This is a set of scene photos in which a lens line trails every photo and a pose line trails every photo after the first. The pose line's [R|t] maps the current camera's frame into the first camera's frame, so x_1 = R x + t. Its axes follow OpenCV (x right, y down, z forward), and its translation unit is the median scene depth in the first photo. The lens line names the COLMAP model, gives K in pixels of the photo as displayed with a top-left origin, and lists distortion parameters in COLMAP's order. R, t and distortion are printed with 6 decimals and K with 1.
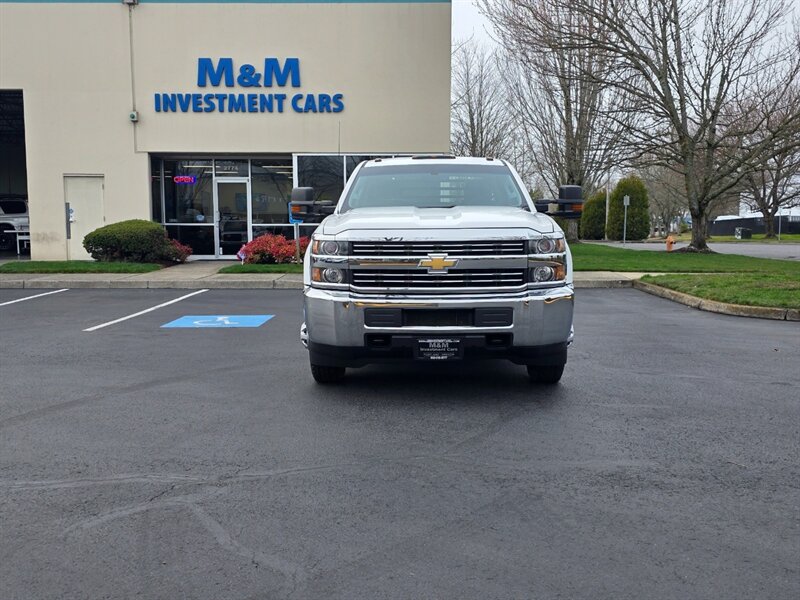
lens RADIAL K [[751.9, 0, 400.0], [0, 751.9, 300.0], [0, 0, 1]] dist [0.074217, -0.009513]
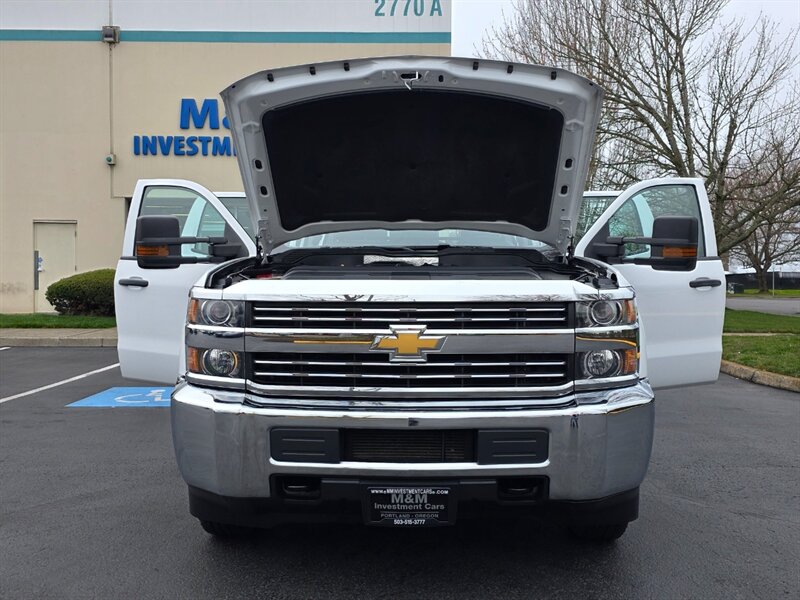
lens RADIAL K [[720.1, 0, 400.0], [0, 720.1, 300.0], [0, 0, 1]] dist [0.074009, -0.000211]
pose [[0.999963, 0.006908, -0.005102, 0.011544], [-0.007238, 0.997678, -0.067725, -0.011027], [0.004622, 0.067759, 0.997691, 0.118583]]
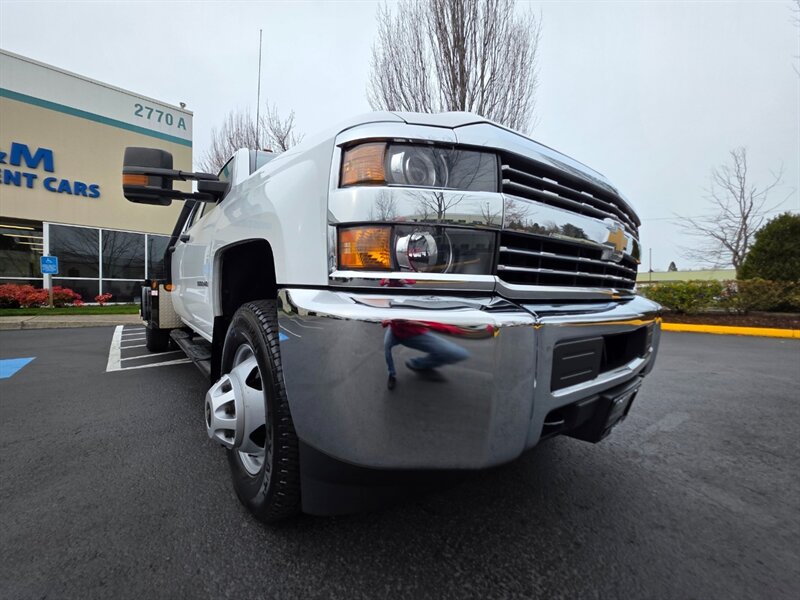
lens RADIAL K [[313.4, 0, 400.0], [0, 313.4, 300.0], [0, 0, 1]] dist [-0.000543, -0.000137]
pose [[0.744366, 0.000994, 0.667771, -0.049068], [0.052699, 0.996793, -0.060227, -0.000960], [-0.665689, 0.080021, 0.741926, 0.230418]]
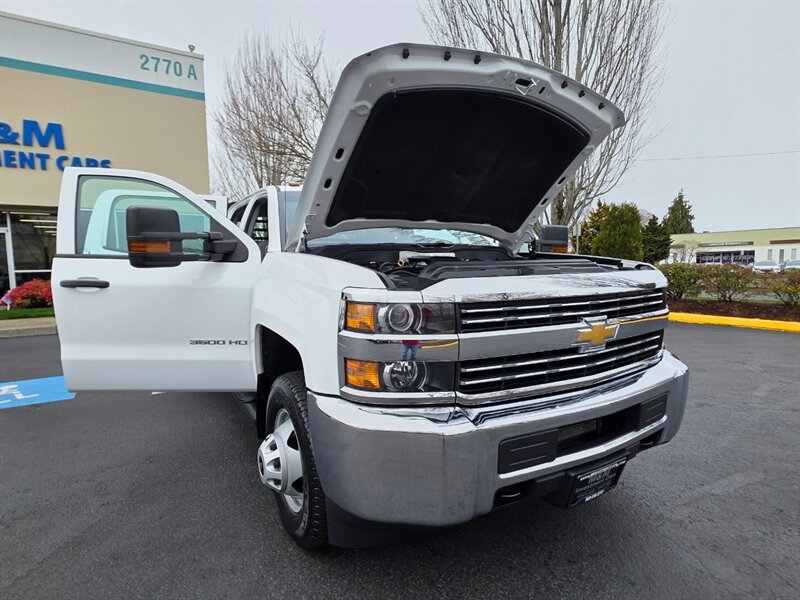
lens RADIAL K [[432.6, 0, 399.8], [0, 432.6, 304.5], [0, 0, 1]] dist [-0.000403, 0.000913]
pose [[0.849264, -0.056509, 0.524936, -0.059647], [0.064263, 0.997927, 0.003458, -0.019989], [-0.524043, 0.030797, 0.851135, 0.195268]]
